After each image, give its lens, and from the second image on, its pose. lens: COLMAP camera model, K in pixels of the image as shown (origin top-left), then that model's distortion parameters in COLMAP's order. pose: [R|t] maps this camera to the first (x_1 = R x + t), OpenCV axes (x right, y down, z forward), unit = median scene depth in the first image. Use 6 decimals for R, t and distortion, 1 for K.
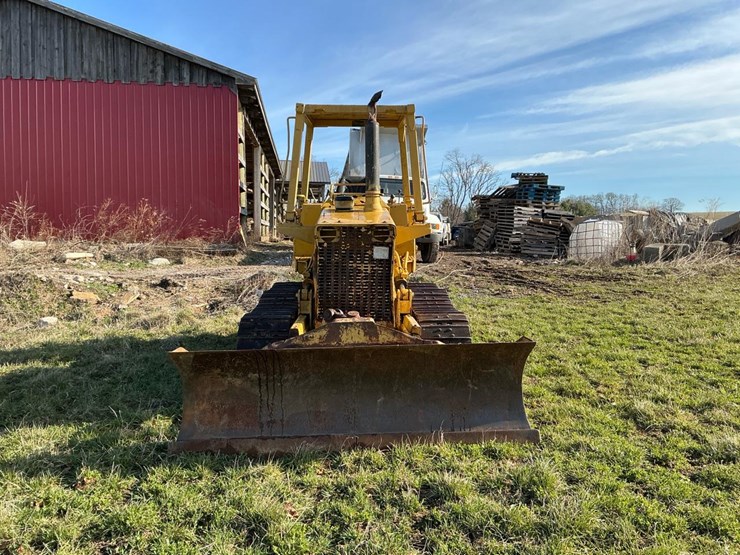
lens RADIAL K [[612.3, 0, 373.6], [0, 612.3, 271.0], [0, 0, 1]] dist [0.080223, -0.131241]
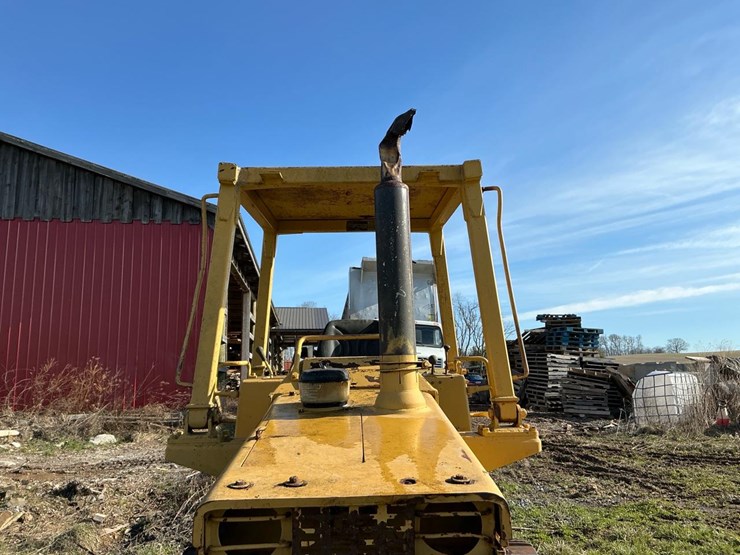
lens RADIAL K [[612.3, 0, 363.7], [0, 612.3, 273.2], [0, 0, 1]] dist [0.080223, -0.131241]
pose [[0.999562, -0.024489, -0.016636, -0.004912], [0.019981, 0.972684, -0.231272, -0.029874], [0.021845, 0.230838, 0.972747, 0.198292]]
